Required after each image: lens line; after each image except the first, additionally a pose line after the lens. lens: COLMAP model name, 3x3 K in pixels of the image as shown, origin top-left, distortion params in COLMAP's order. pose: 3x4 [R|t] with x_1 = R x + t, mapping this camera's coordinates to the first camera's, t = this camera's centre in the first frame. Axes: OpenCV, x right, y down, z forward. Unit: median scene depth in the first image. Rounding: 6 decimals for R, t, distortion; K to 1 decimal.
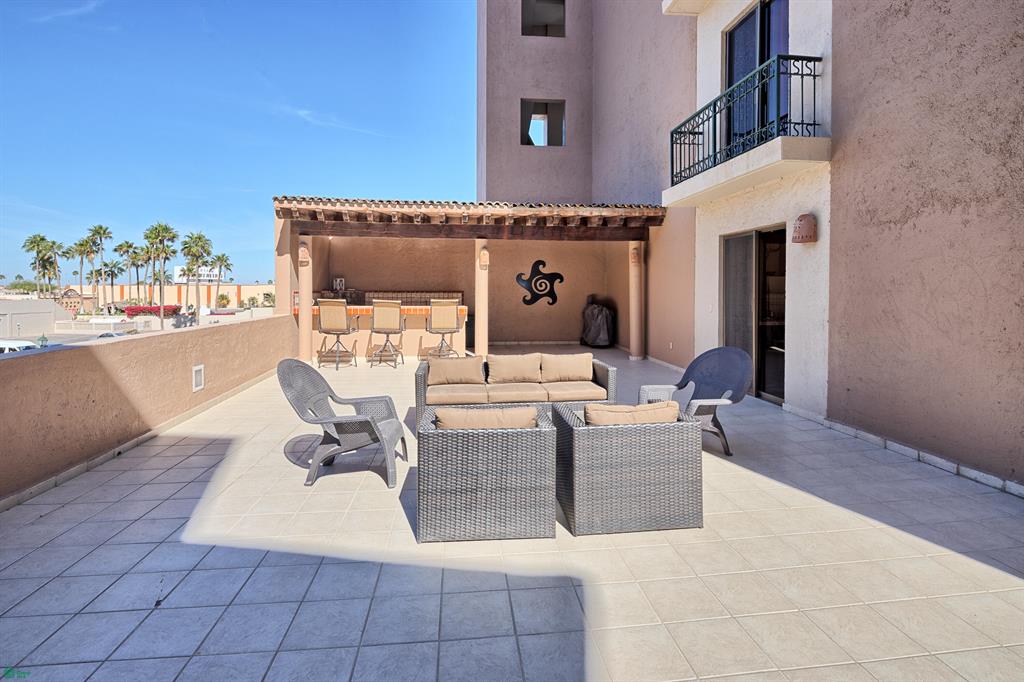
lens RADIAL K [[497.7, 0, 511.5], [0, 497.7, 288.6], [0, 0, 1]] dist [0.002168, -0.003273]
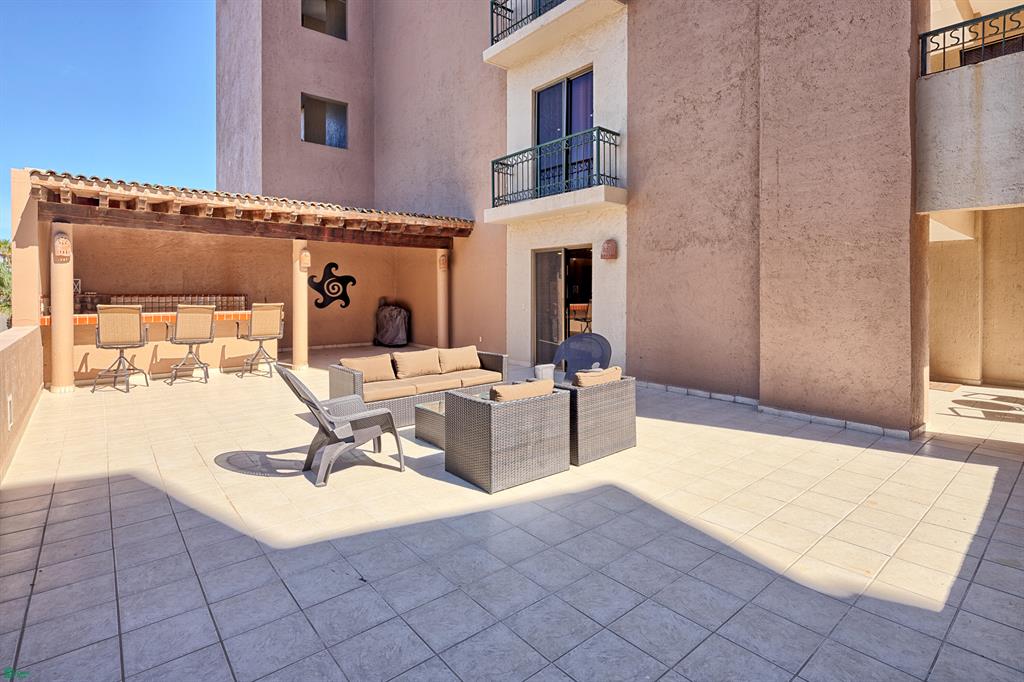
lens RADIAL K [[497.7, 0, 511.5], [0, 497.7, 288.6], [0, 0, 1]] dist [0.002168, -0.003273]
pose [[0.831071, 0.001111, 0.556166, -0.286660], [0.001691, 0.999988, -0.004526, -0.000591], [-0.556164, 0.004702, 0.831059, -0.025404]]
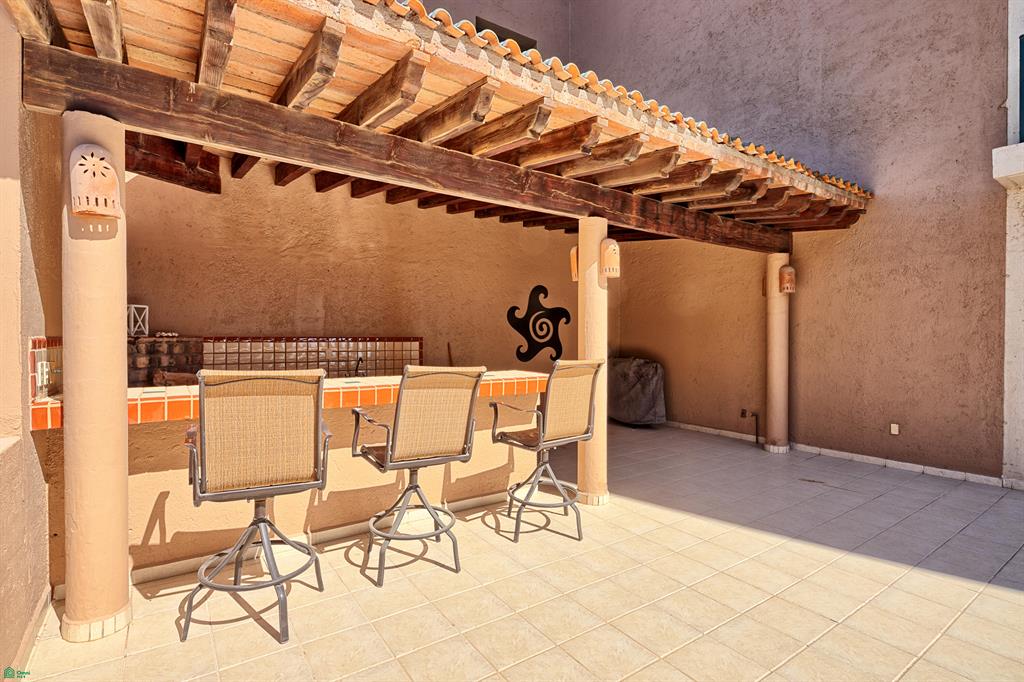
lens RADIAL K [[494.0, 0, 506.7], [0, 494.0, 331.9], [0, 0, 1]] dist [0.001625, -0.000083]
pose [[0.876155, 0.004275, 0.482011, -0.380980], [0.000413, 0.999954, -0.009619, 0.005592], [-0.482029, 0.008627, 0.876113, 0.734921]]
